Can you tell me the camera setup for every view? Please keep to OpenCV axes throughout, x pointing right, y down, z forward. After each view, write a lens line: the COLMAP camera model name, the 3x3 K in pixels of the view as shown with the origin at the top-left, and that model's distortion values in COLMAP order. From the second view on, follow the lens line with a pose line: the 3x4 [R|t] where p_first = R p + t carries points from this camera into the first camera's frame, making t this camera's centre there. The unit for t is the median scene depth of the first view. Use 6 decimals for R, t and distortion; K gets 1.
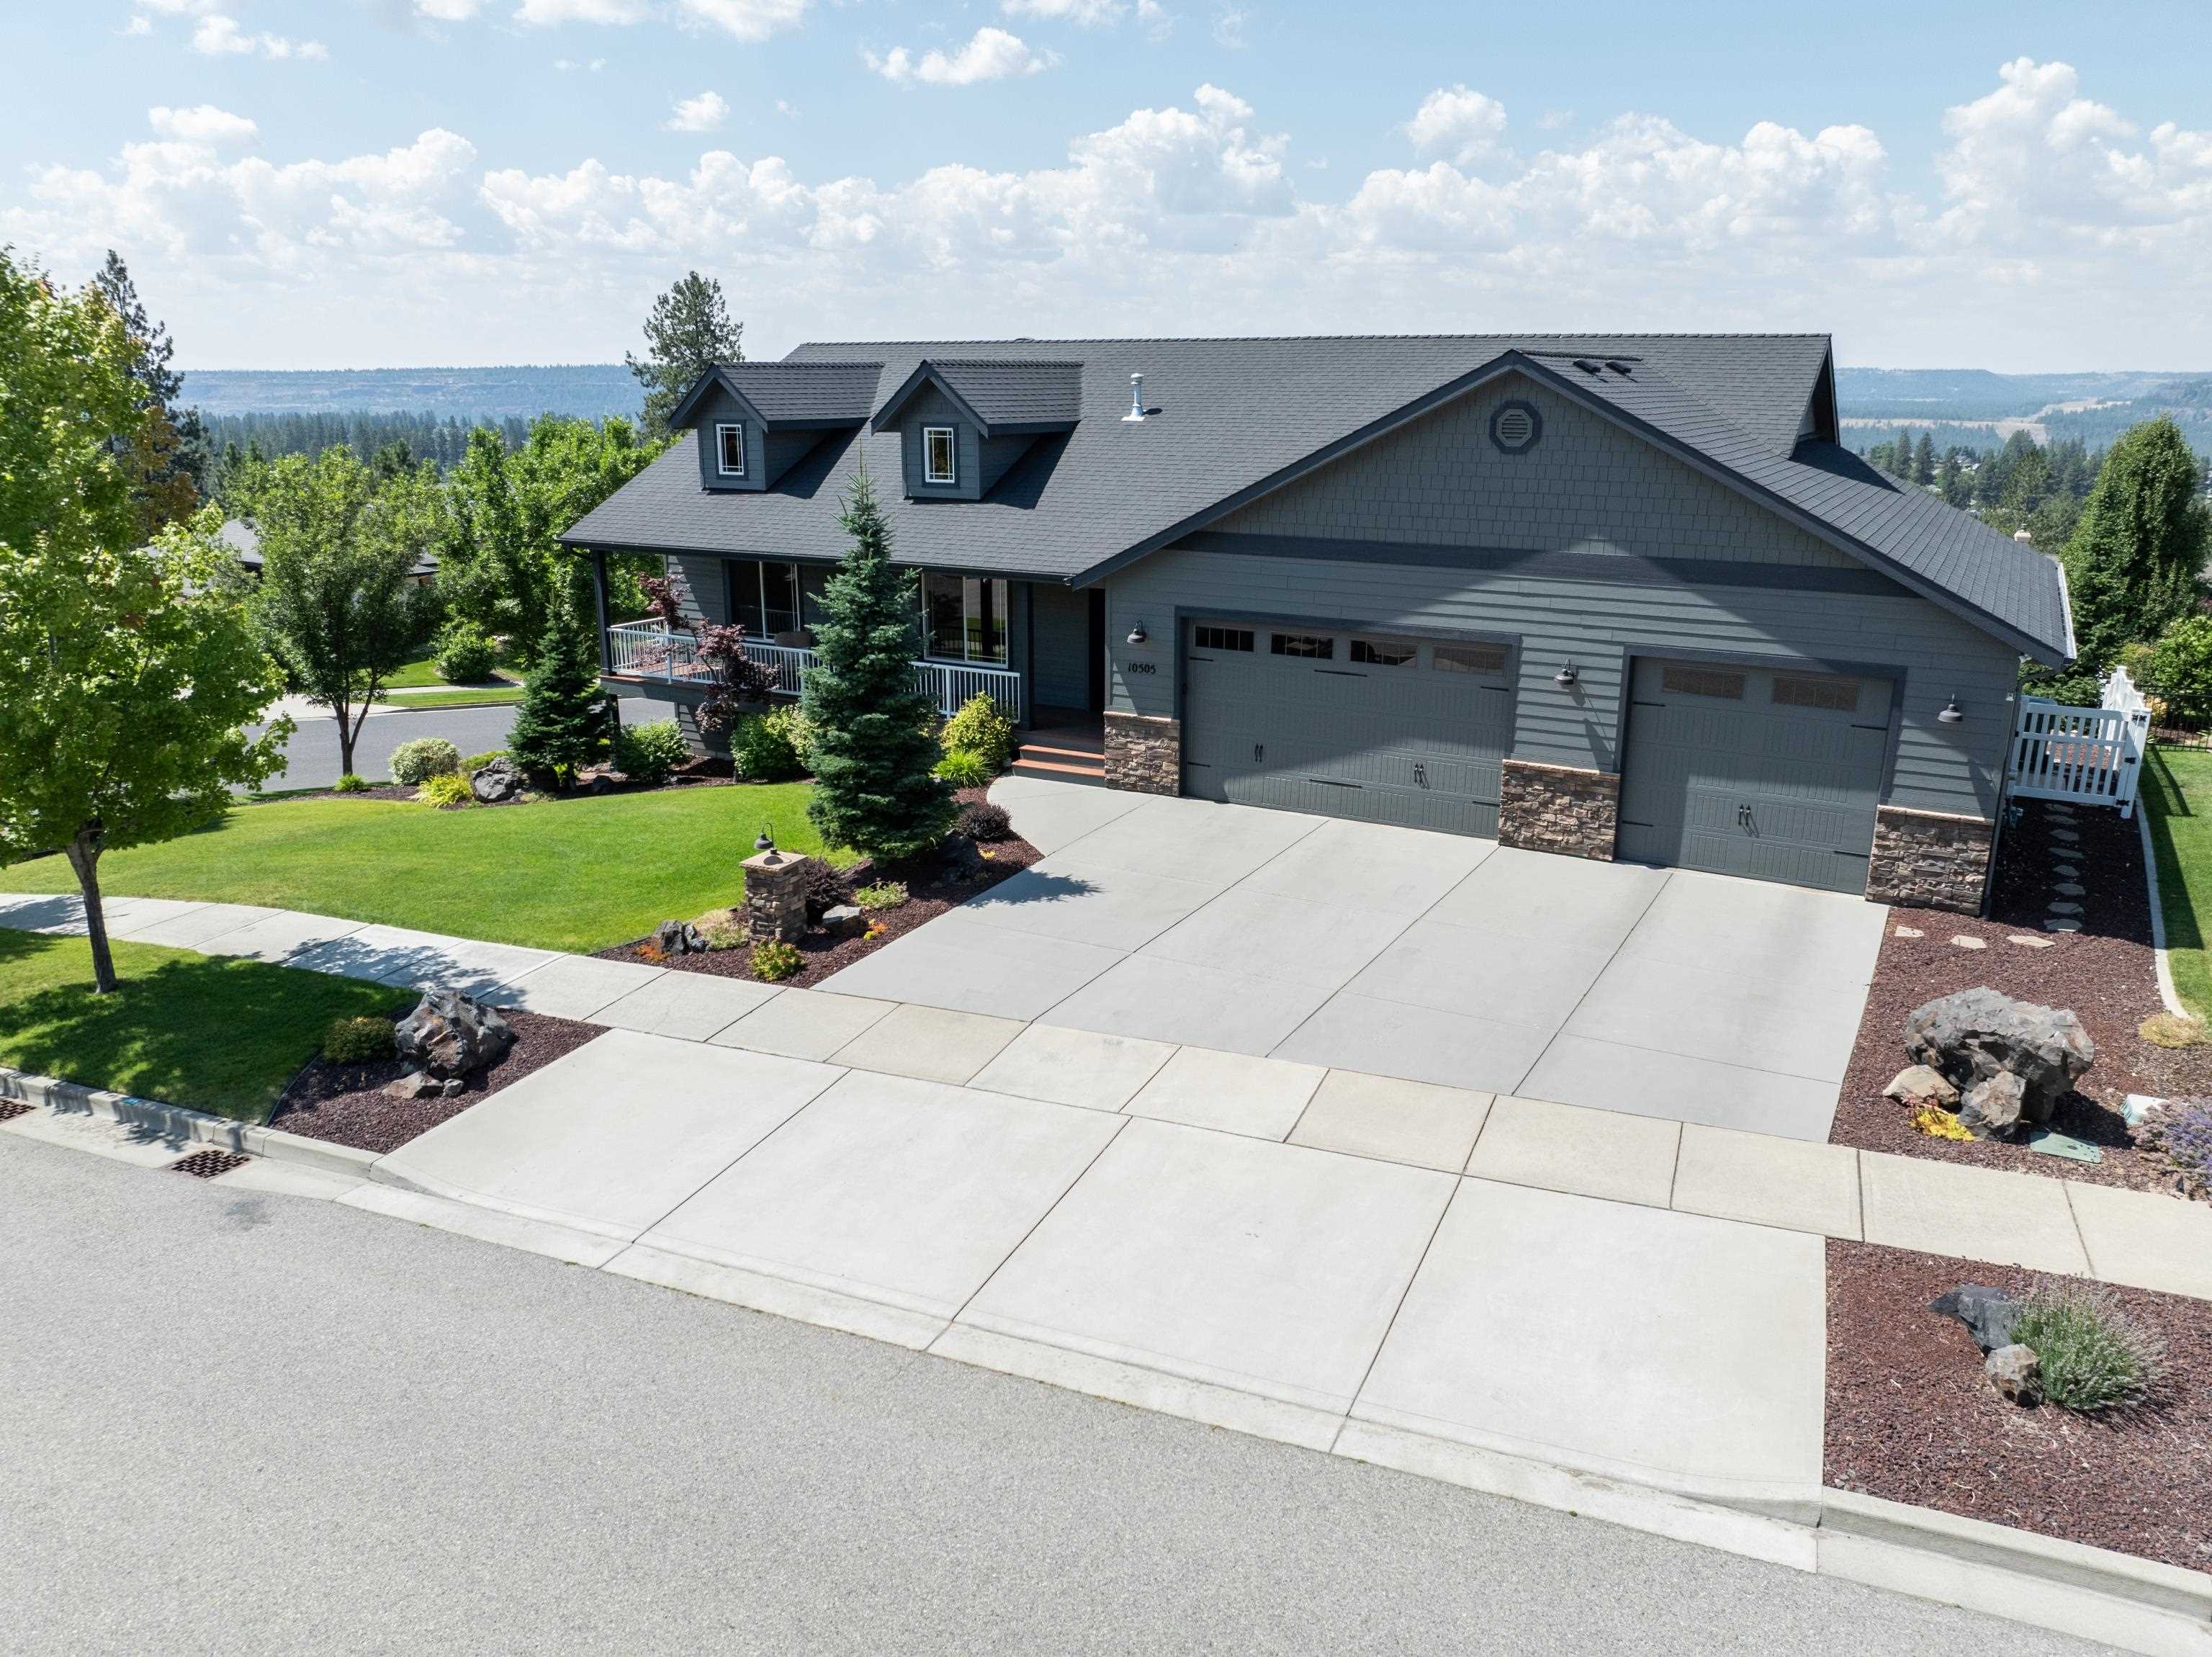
lens RADIAL K [[1547.8, 0, 1106.0], [0, 1547.8, 828.5], [0, 0, 1]] dist [-0.036234, 0.000313]
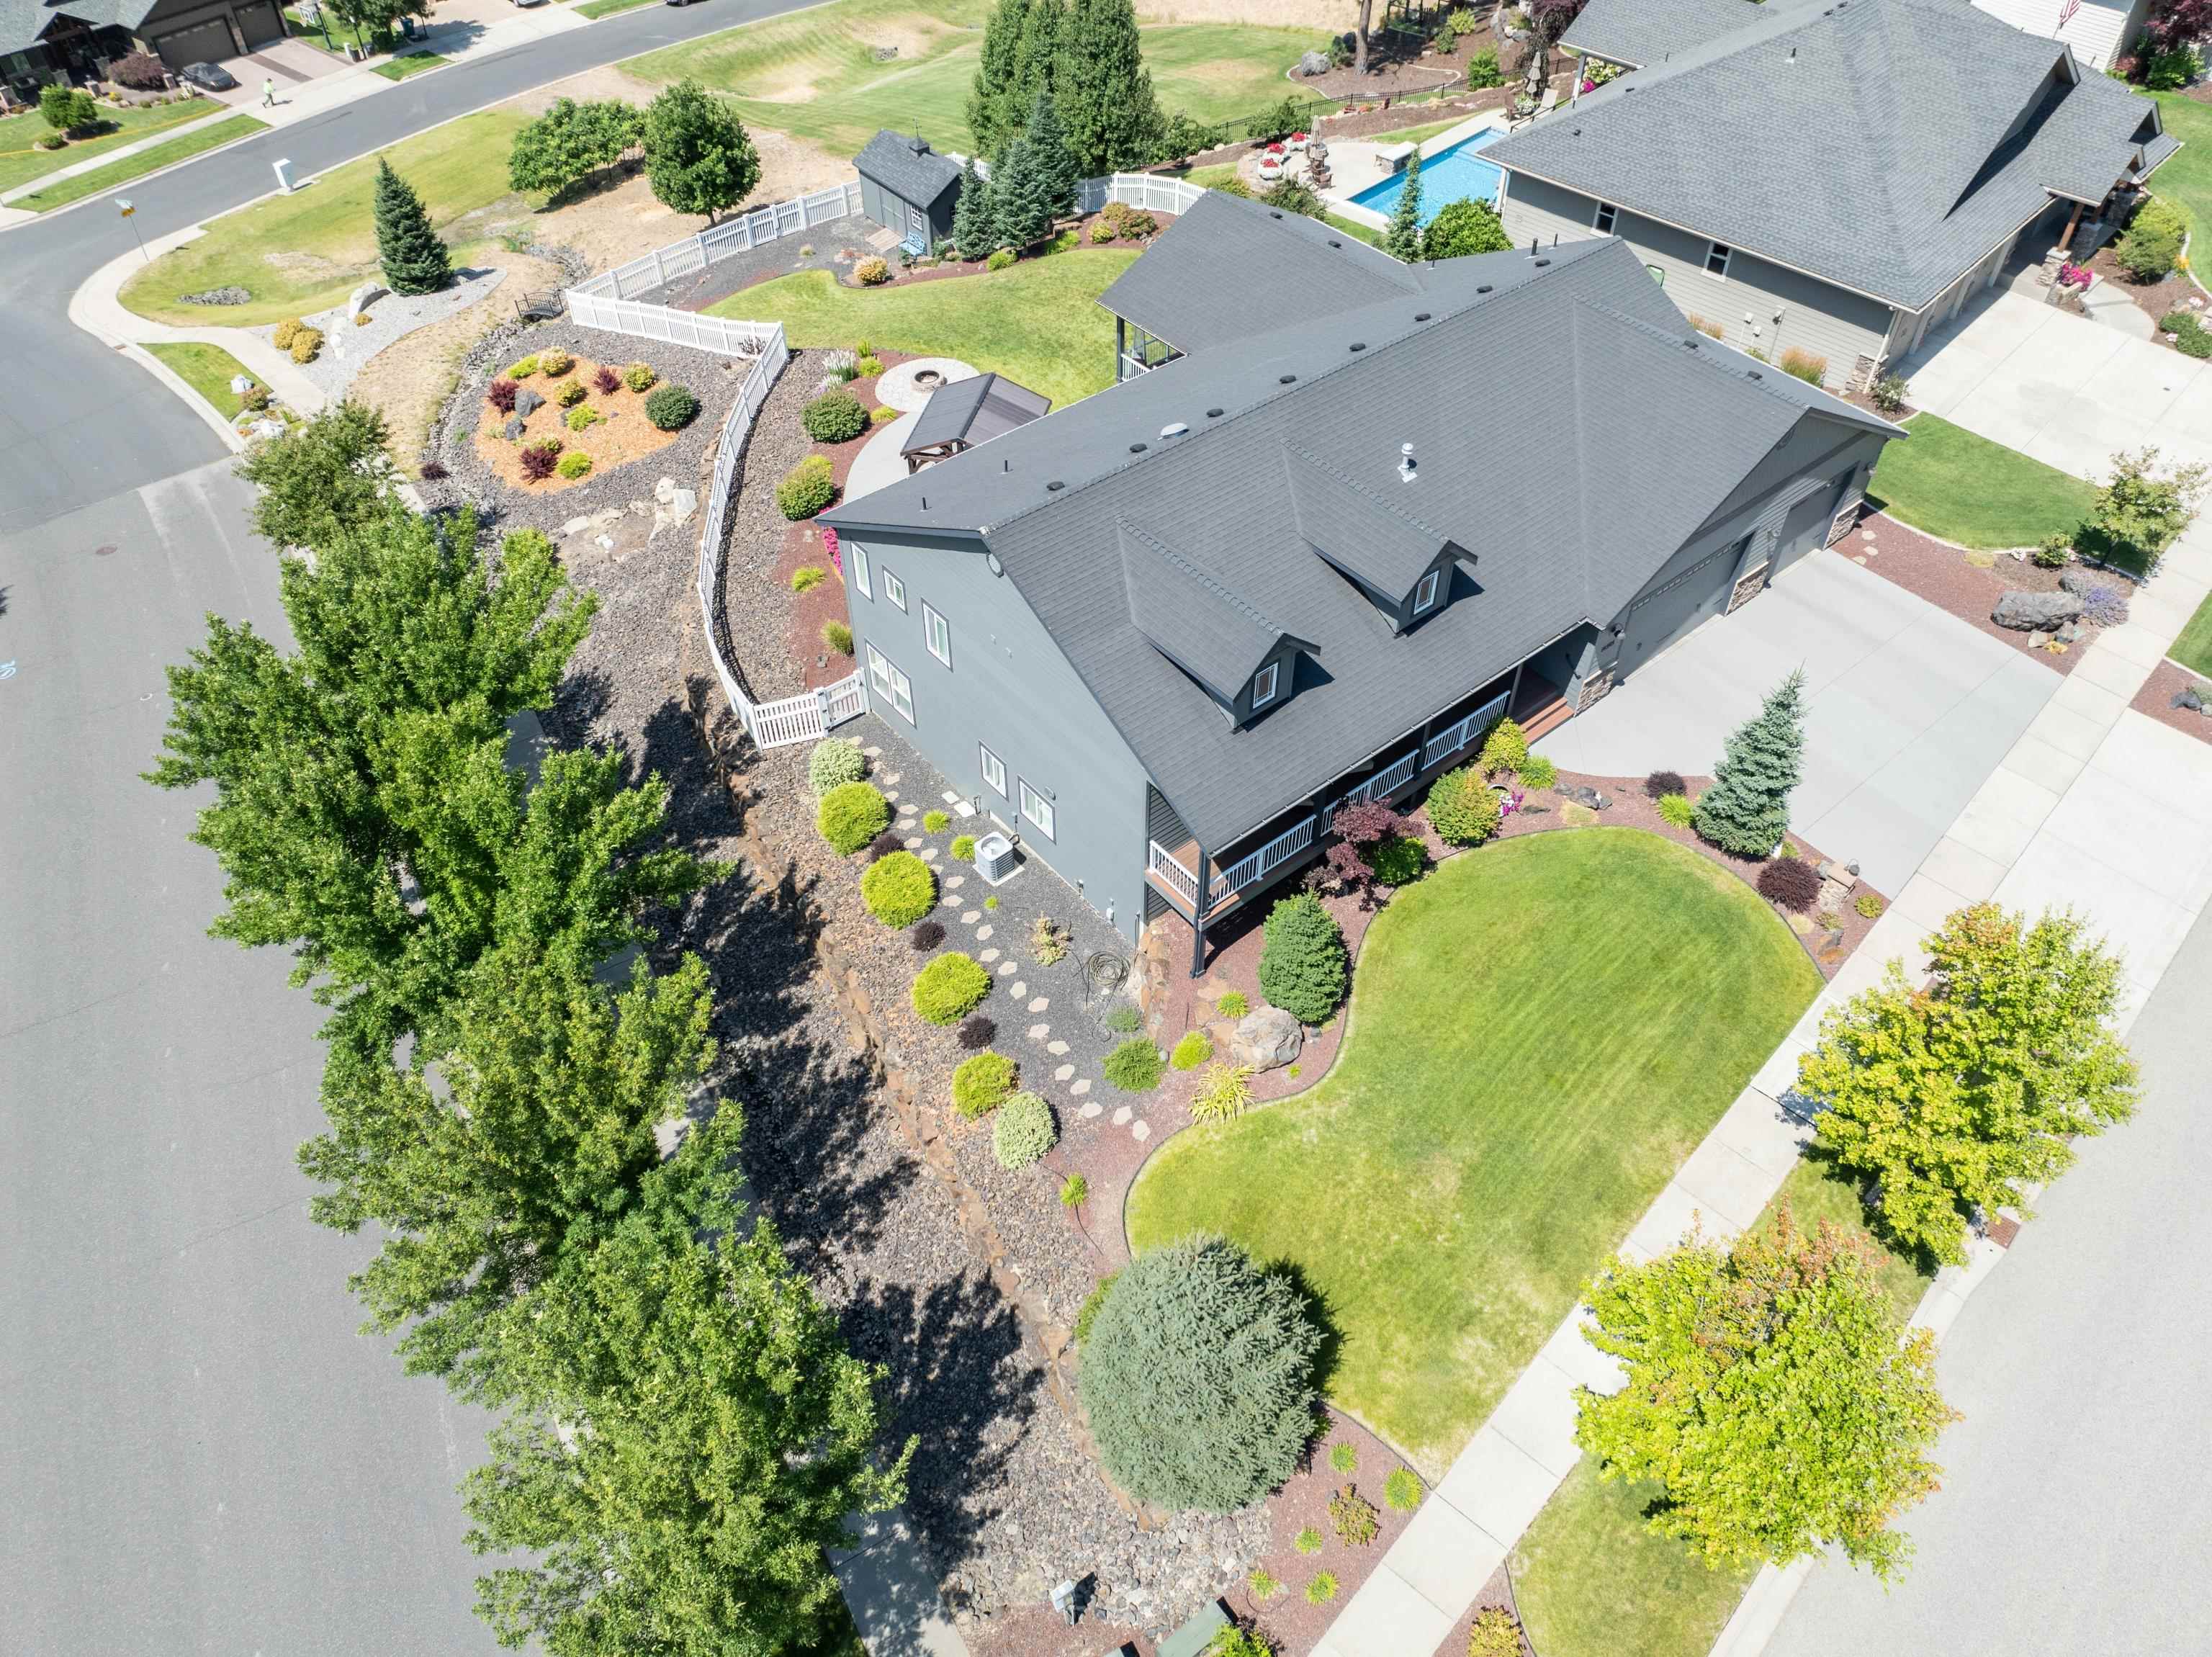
lens RADIAL K [[1547.8, 0, 1106.0], [0, 1547.8, 828.5], [0, 0, 1]] dist [-0.036234, 0.000313]
pose [[0.357765, -0.676066, 0.644157, -1.554414], [0.267734, 0.735117, 0.622833, -1.294814], [-0.894608, -0.050365, 0.444005, 0.892472]]
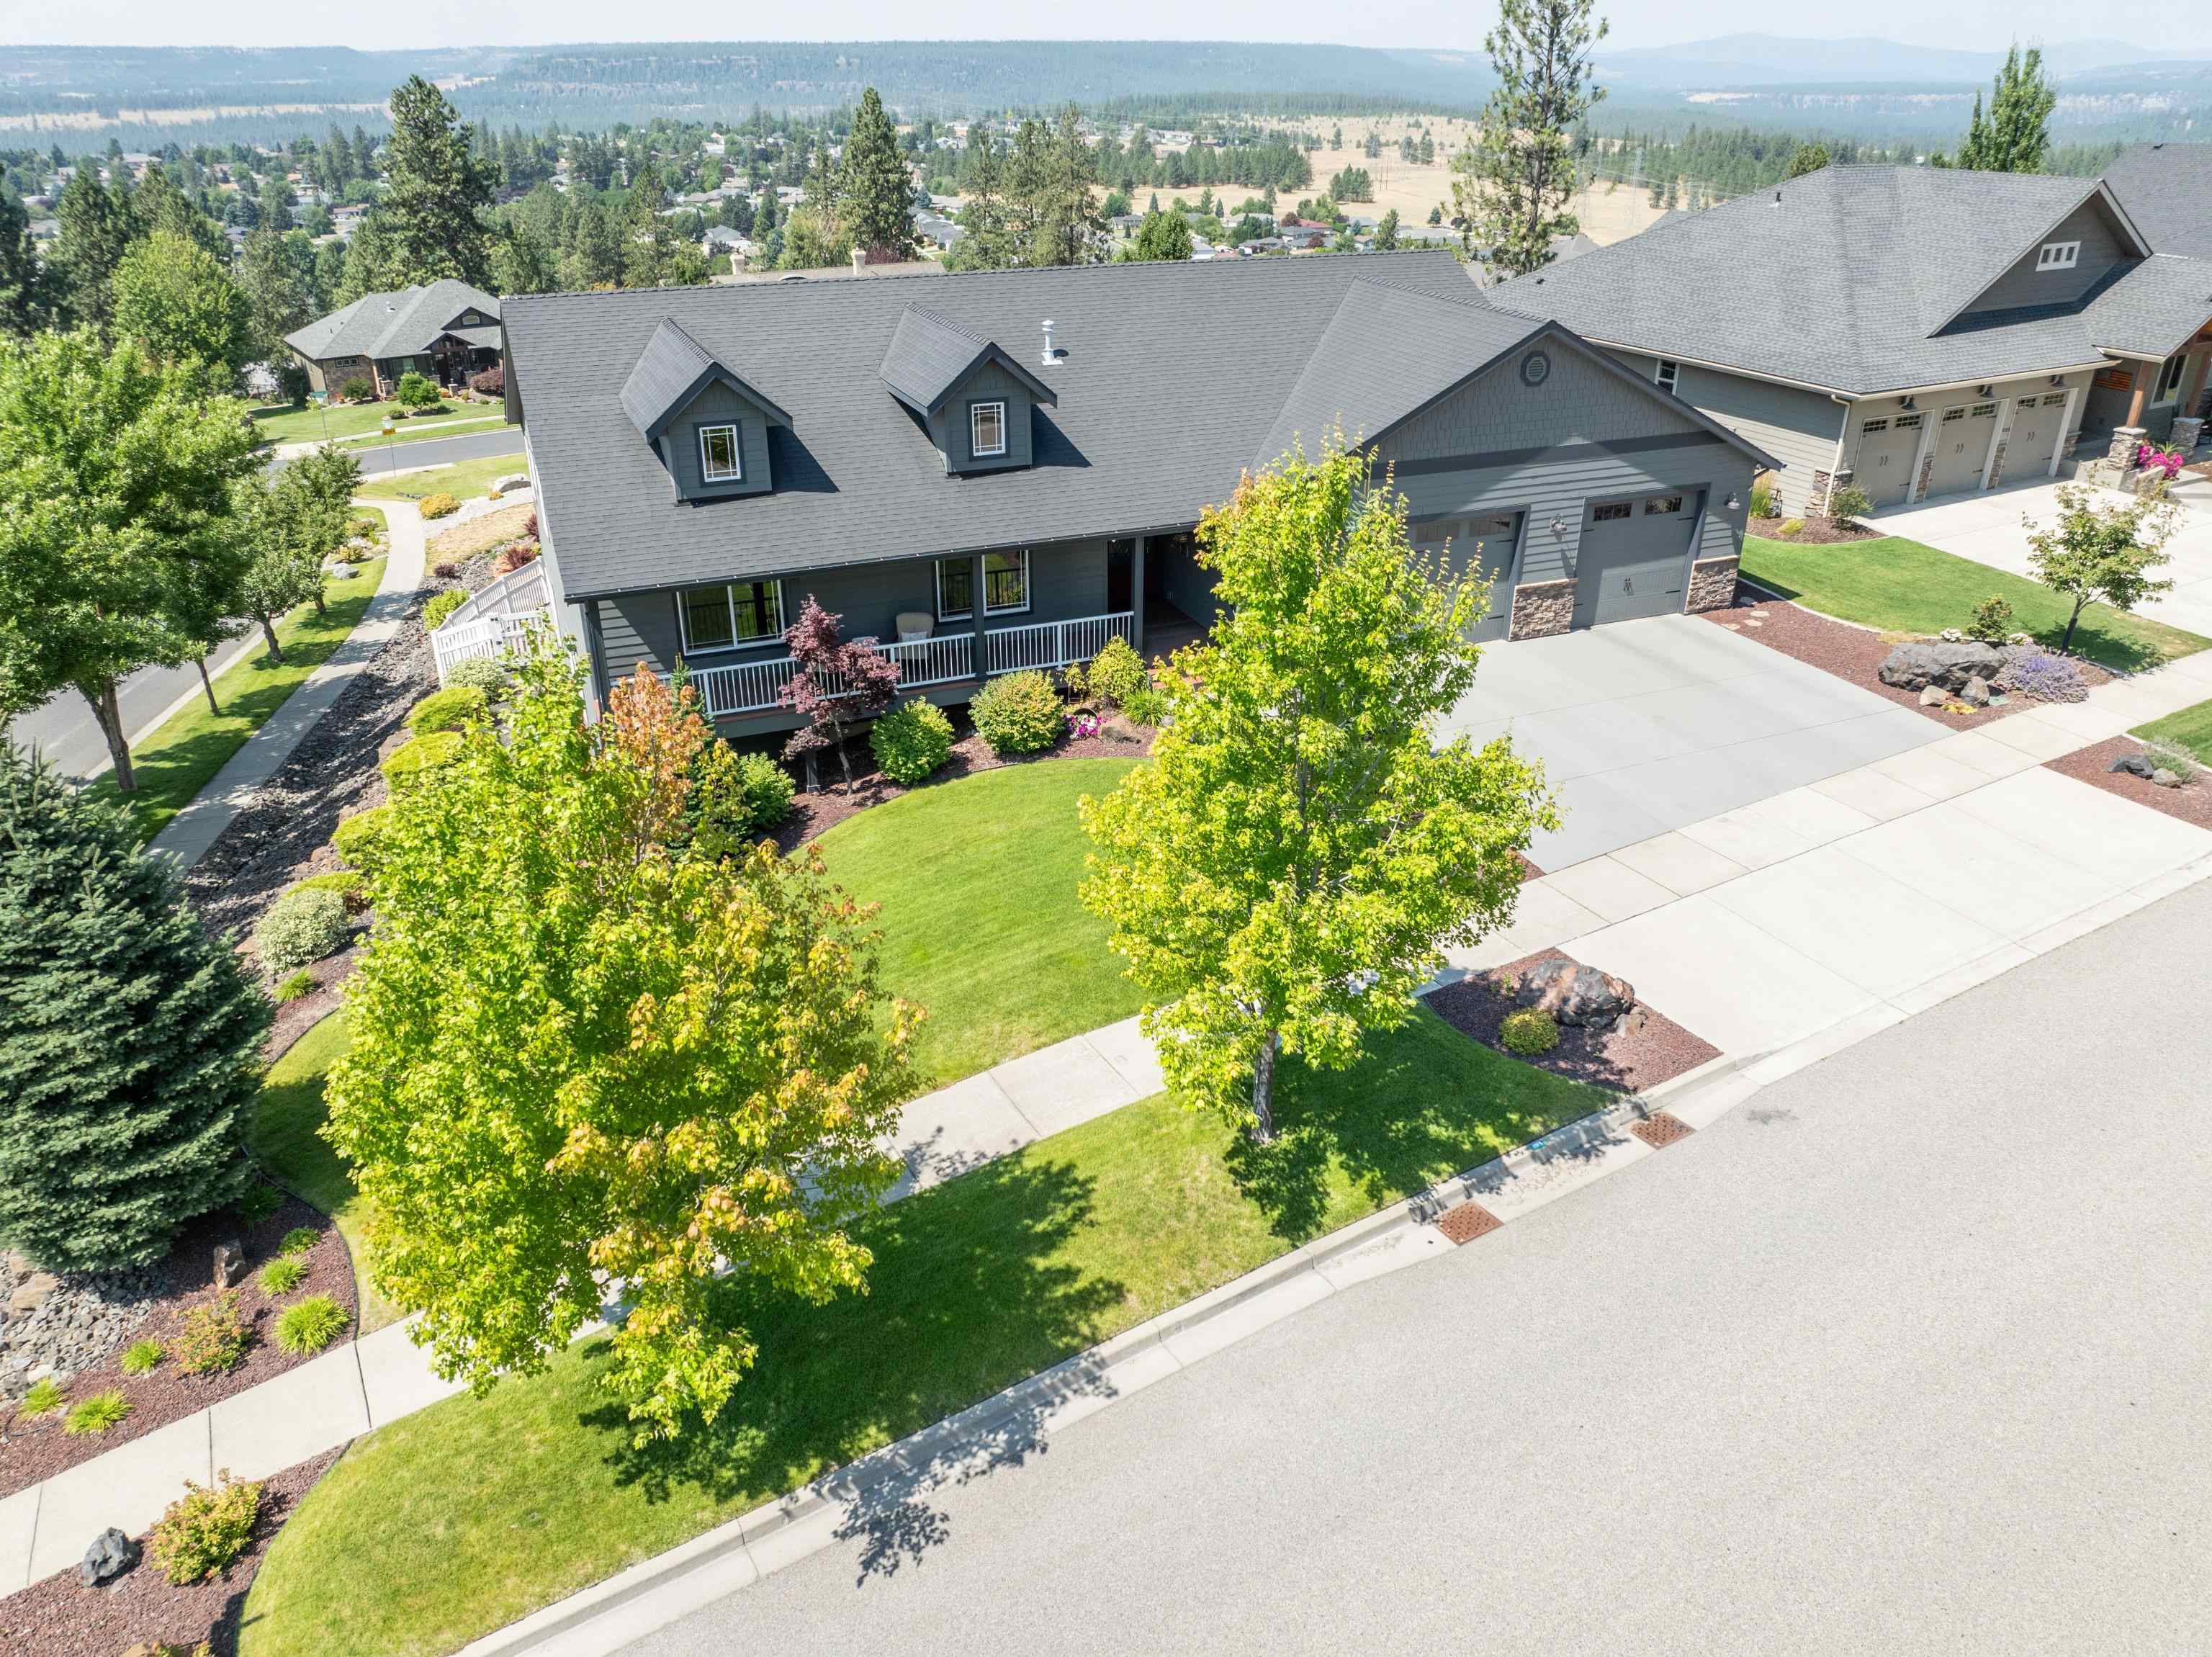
lens RADIAL K [[1547.8, 0, 1106.0], [0, 1547.8, 828.5], [0, 0, 1]] dist [-0.036234, 0.000313]
pose [[0.605088, -0.357801, 0.711229, -1.218918], [0.222799, 0.933732, 0.280188, -0.357777], [-0.764349, -0.011077, 0.644708, 0.352620]]
